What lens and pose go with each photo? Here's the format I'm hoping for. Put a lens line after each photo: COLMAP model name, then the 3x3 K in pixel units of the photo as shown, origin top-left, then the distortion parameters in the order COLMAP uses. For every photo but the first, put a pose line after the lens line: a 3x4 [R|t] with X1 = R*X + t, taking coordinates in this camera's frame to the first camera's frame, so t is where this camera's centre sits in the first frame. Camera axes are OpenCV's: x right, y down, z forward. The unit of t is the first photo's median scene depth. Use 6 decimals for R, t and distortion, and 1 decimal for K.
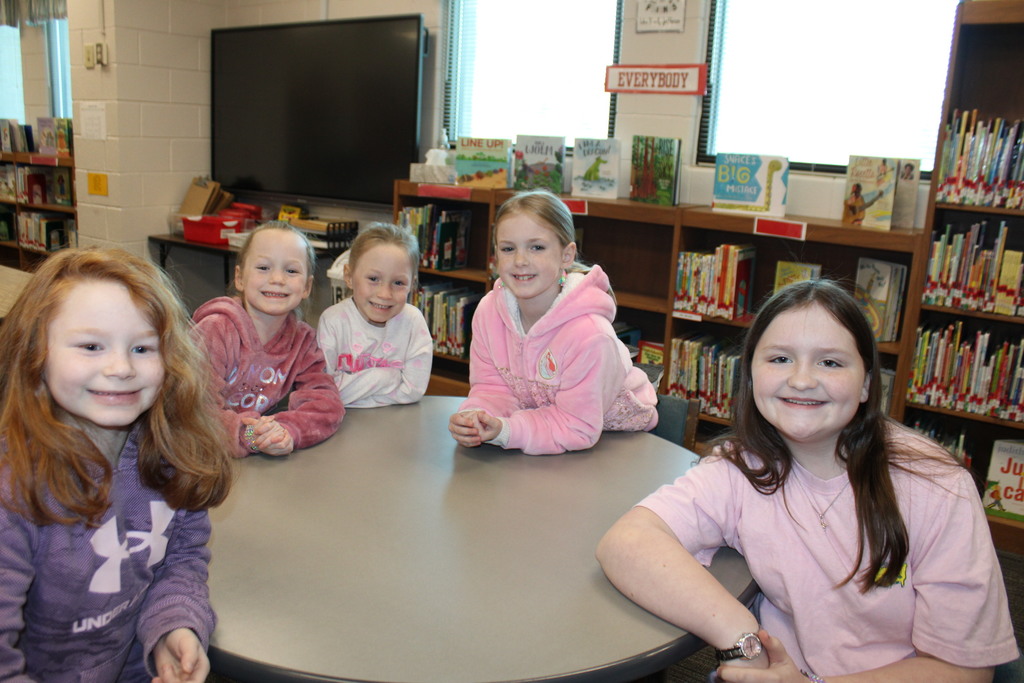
lens RADIAL K [[854.5, 0, 506.3], [0, 854.5, 320.4], [0, 0, 1]] dist [-0.177306, 0.171750]
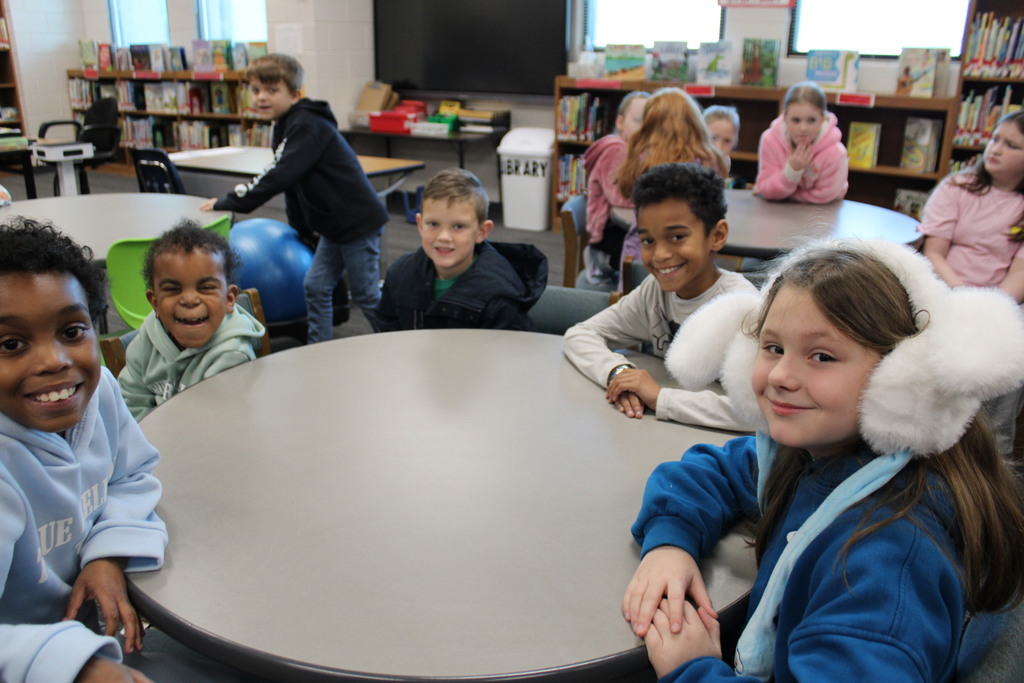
lens RADIAL K [[854.5, 0, 506.3], [0, 854.5, 320.4], [0, 0, 1]] dist [-0.177306, 0.171750]
pose [[0.998589, -0.050205, 0.017304, -0.253336], [0.047984, 0.992661, 0.111006, 0.065852], [-0.022750, -0.110019, 0.993669, -0.363986]]
